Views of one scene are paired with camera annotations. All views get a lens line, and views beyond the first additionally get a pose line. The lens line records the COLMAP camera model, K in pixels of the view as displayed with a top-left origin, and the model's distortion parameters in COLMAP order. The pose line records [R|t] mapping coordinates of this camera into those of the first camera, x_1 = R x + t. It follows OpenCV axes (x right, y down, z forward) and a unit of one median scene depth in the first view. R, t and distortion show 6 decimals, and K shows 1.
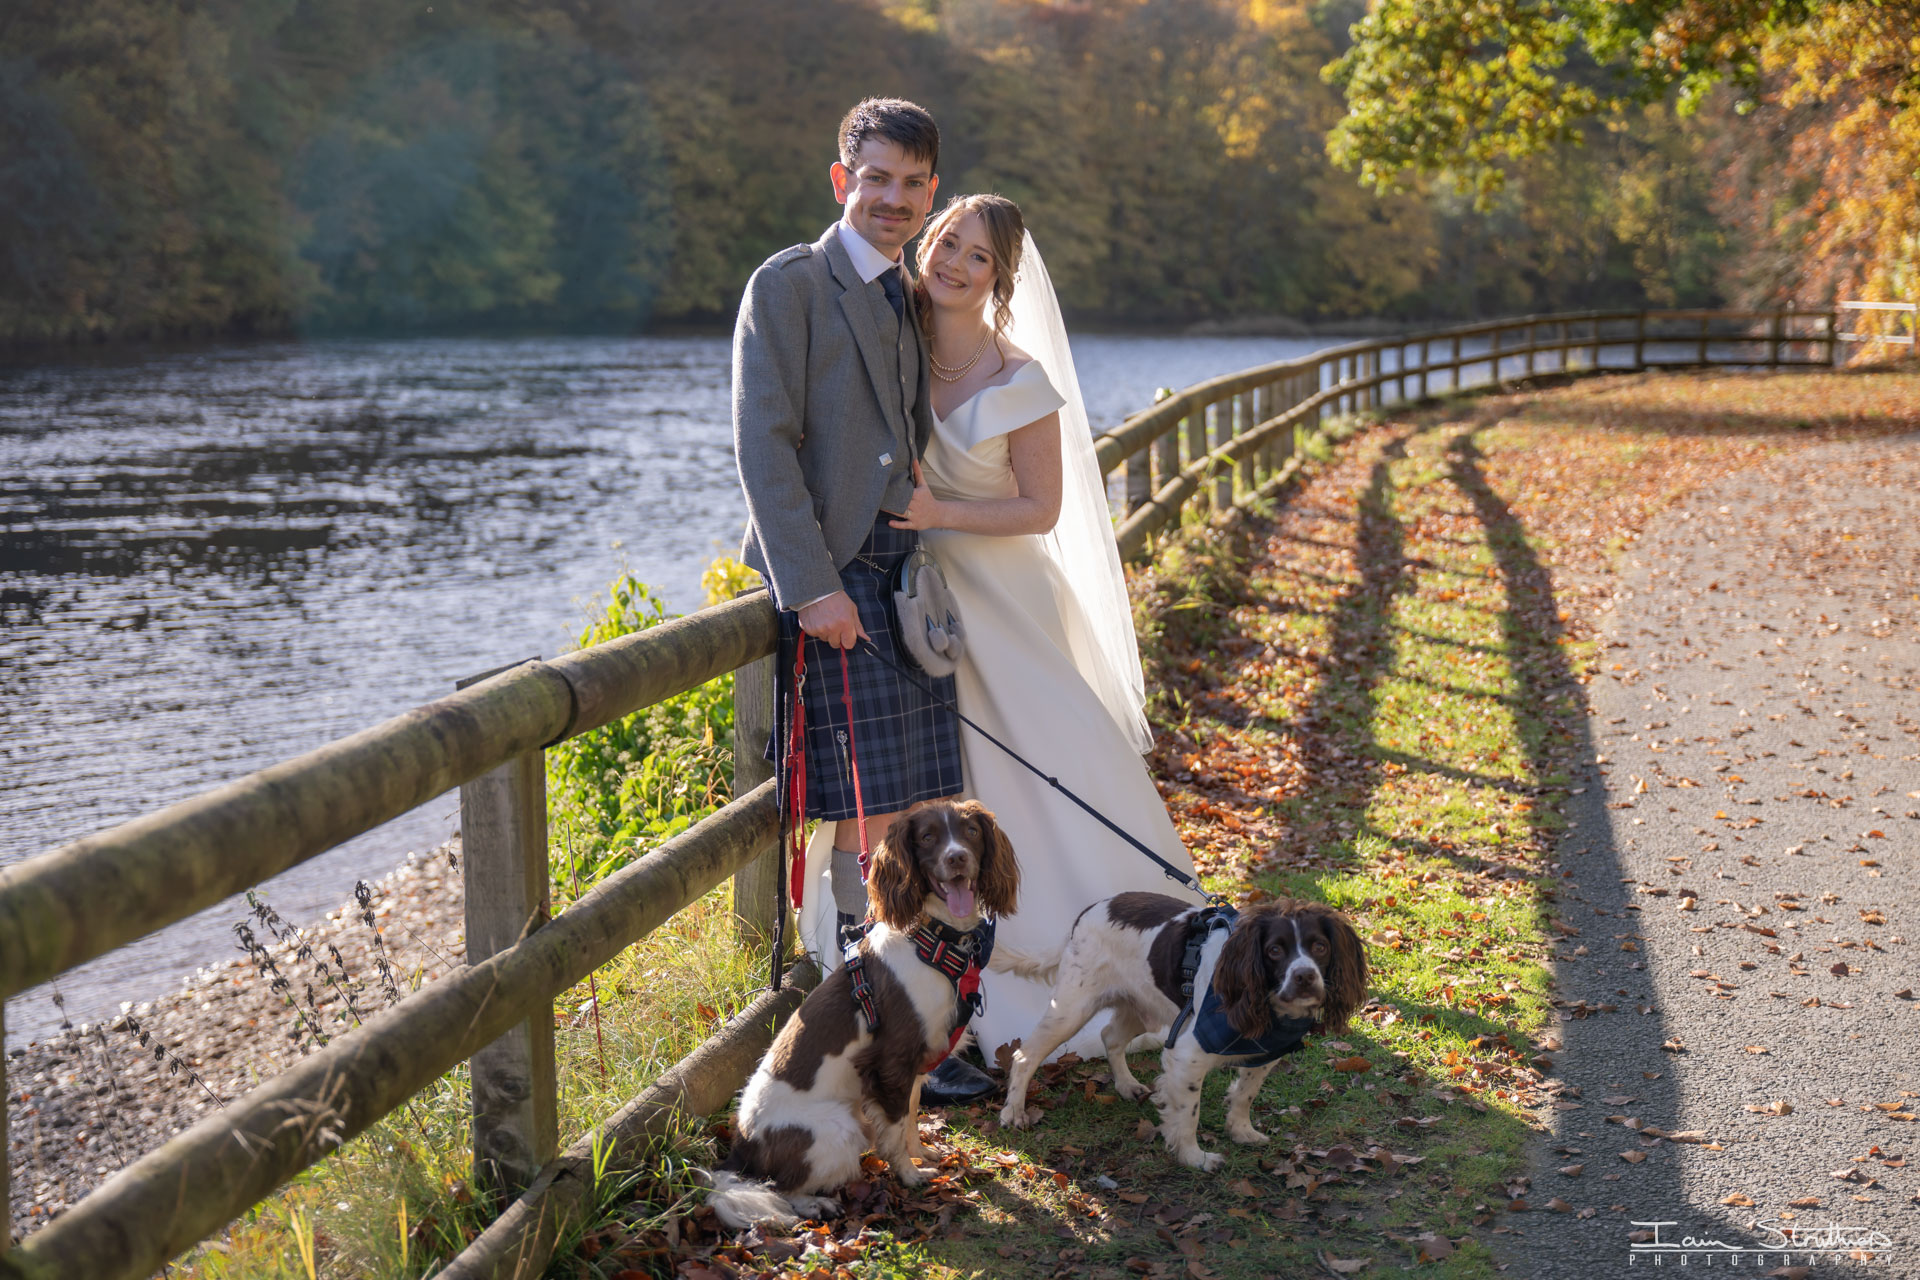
lens RADIAL K [[2685.4, 0, 960.0], [0, 2685.4, 640.0], [0, 0, 1]] dist [-0.009442, 0.003395]
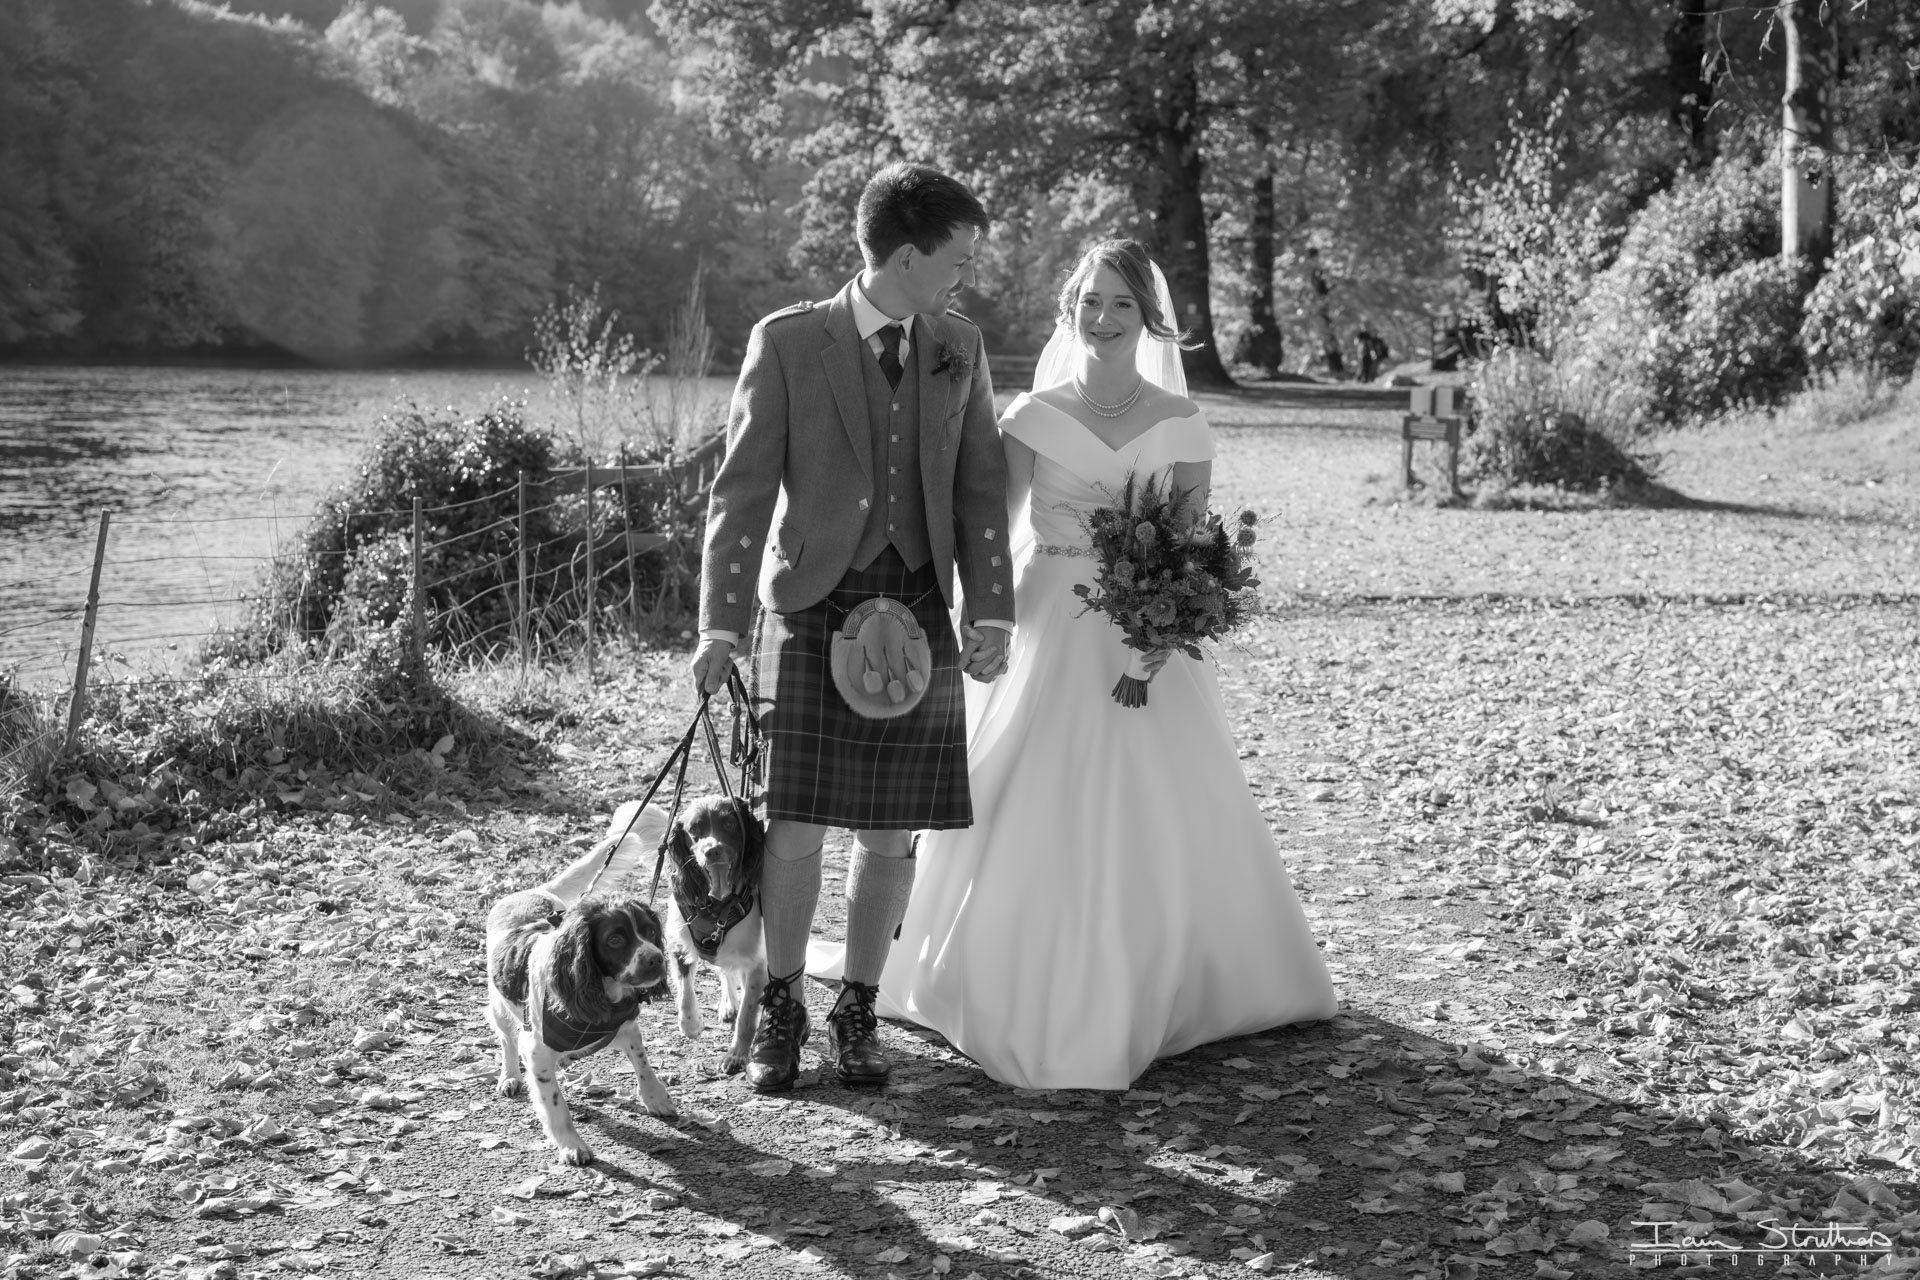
lens RADIAL K [[2537.2, 0, 960.0], [0, 2537.2, 640.0], [0, 0, 1]] dist [0.007792, 0.006314]
pose [[0.974053, -0.011467, 0.226029, -0.029046], [0.013403, 0.999885, -0.007033, 0.016505], [-0.225922, 0.009880, 0.974095, -0.137449]]
